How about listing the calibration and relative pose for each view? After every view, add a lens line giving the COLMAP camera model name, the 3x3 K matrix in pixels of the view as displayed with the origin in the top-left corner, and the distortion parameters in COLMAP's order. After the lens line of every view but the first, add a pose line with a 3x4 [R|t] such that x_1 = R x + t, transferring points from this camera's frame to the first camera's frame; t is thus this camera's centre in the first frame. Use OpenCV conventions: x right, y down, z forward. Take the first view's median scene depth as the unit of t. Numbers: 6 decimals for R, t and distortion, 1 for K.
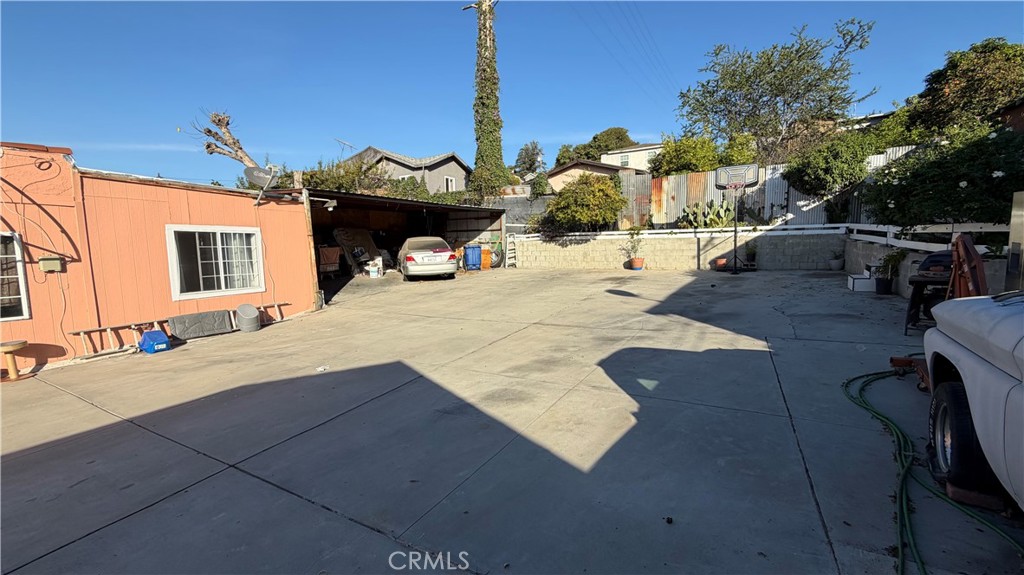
lens RADIAL K [[408.1, 0, 508.4], [0, 408.1, 288.3], [0, 0, 1]] dist [-0.000852, 0.000150]
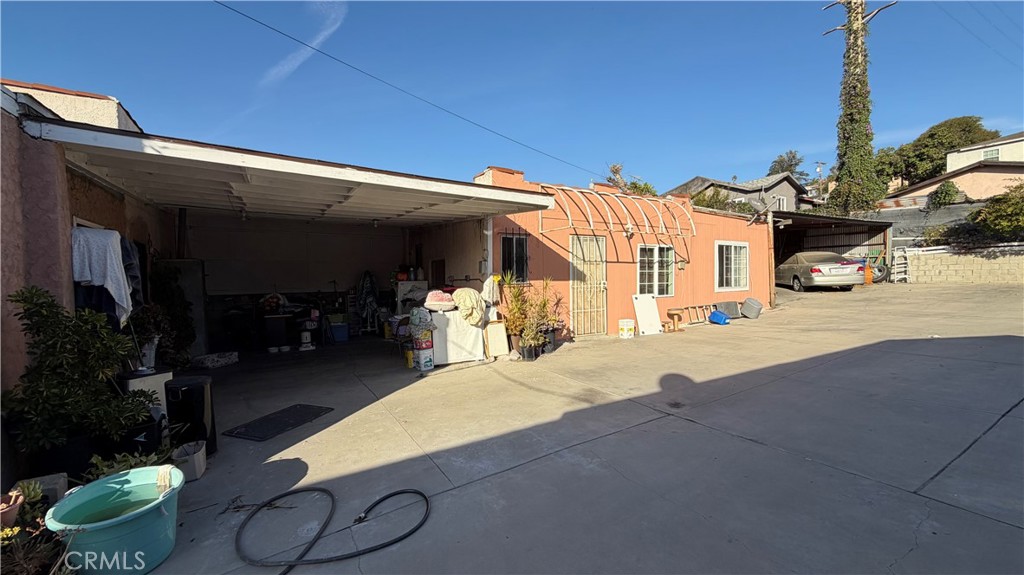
lens RADIAL K [[408.1, 0, 513.6], [0, 408.1, 287.9], [0, 0, 1]] dist [-0.000852, 0.000150]
pose [[0.870460, 0.013645, -0.492050, -0.308843], [-0.046384, 0.997442, -0.054396, 0.054004], [0.490049, 0.070173, 0.868866, -0.262263]]
